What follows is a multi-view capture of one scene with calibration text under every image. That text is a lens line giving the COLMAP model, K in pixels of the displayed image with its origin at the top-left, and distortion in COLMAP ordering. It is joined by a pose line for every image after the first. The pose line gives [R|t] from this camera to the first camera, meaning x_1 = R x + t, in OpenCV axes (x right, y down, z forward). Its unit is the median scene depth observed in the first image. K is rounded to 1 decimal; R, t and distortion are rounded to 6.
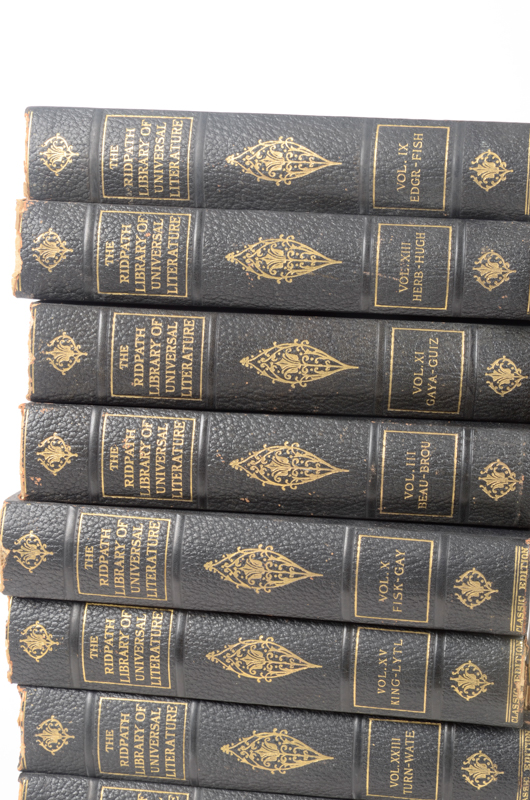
lens RADIAL K [[1501.0, 0, 263.3], [0, 1501.0, 399.9], [0, 0, 1]] dist [-0.004895, 0.000000]
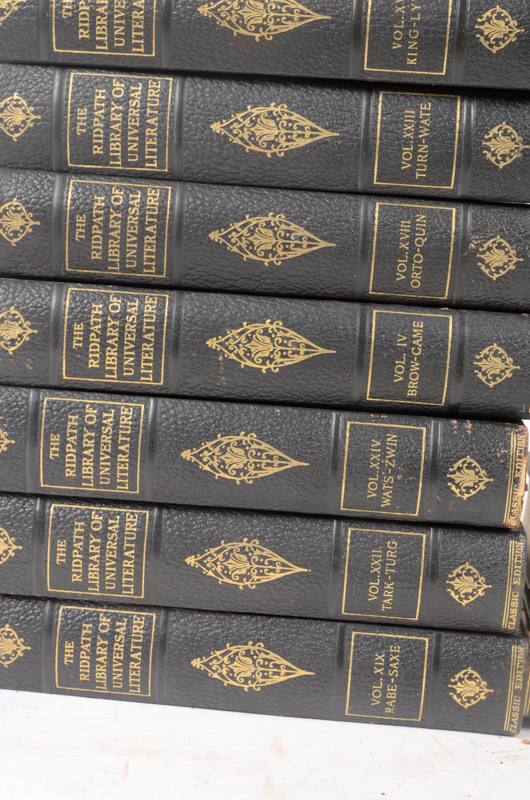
lens RADIAL K [[1563.5, 0, 265.4], [0, 1563.5, 419.3], [0, 0, 1]] dist [-0.001695, 0.000000]
pose [[0.994899, 0.014402, 0.099841, -0.087119], [-0.014228, 0.999896, -0.002454, 0.414468], [-0.099866, 0.001021, 0.995000, 0.086847]]
